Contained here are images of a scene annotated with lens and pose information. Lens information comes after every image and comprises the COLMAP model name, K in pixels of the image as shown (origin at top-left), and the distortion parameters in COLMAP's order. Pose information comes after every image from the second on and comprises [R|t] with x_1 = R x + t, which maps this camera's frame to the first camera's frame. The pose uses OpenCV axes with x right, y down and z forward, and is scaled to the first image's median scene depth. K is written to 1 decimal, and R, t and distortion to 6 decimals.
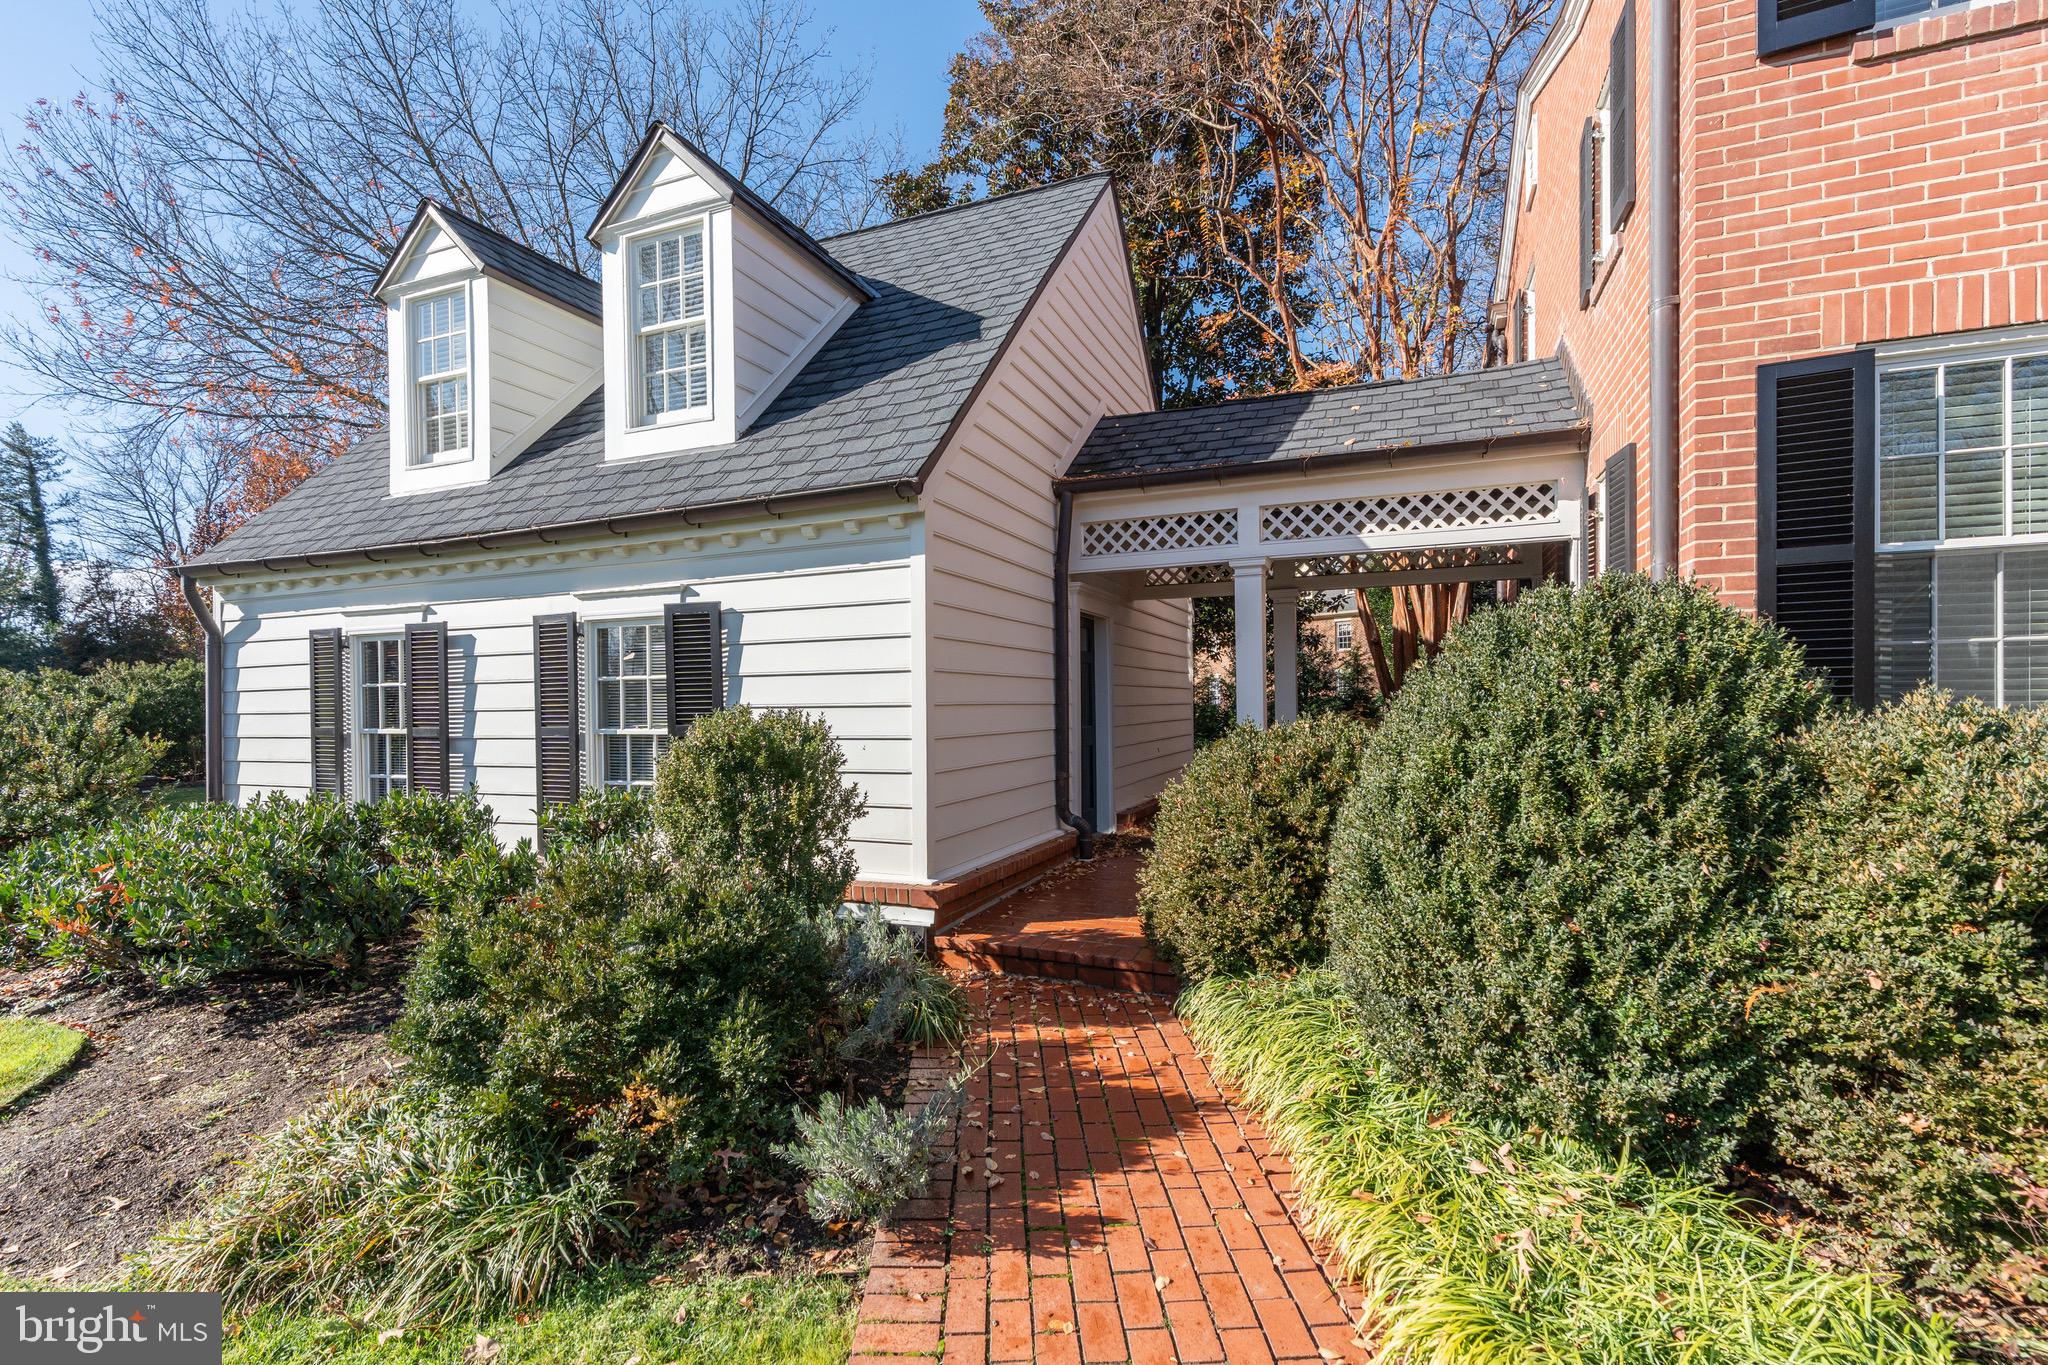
lens RADIAL K [[941.6, 0, 1020.9], [0, 941.6, 713.9], [0, 0, 1]] dist [-0.002512, -0.000258]
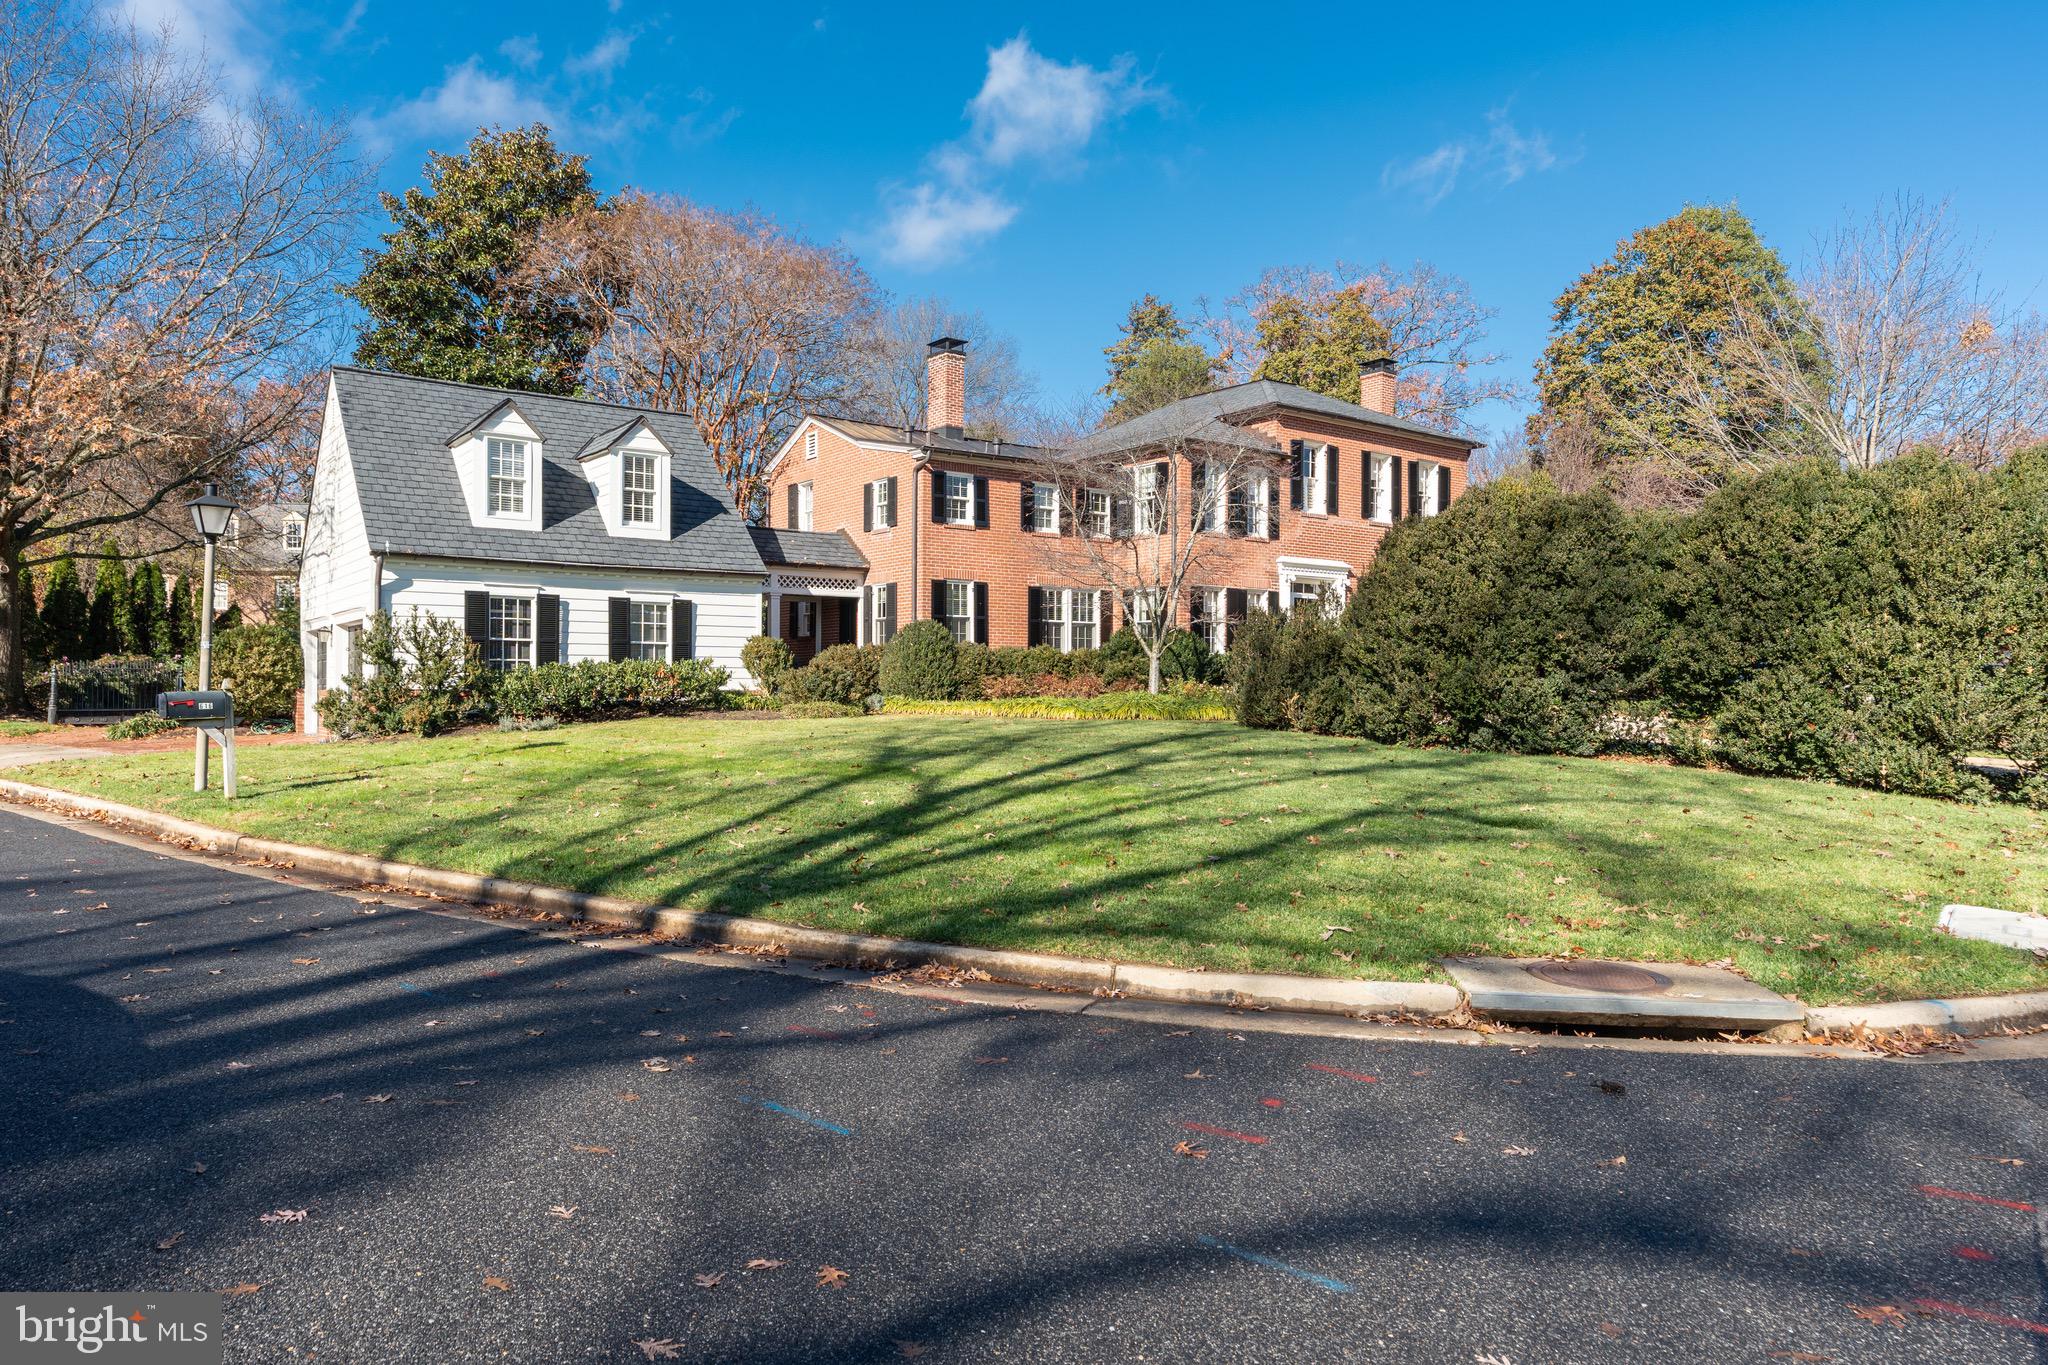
lens RADIAL K [[1282.9, 0, 1024.0], [0, 1282.9, 682.5], [0, 0, 1]] dist [0.000731, 0.000065]
pose [[0.509072, 0.014786, 0.860597, -3.050178], [-0.001115, 0.999863, -0.016520, 0.194720], [-0.860723, 0.007450, 0.509019, -1.847487]]
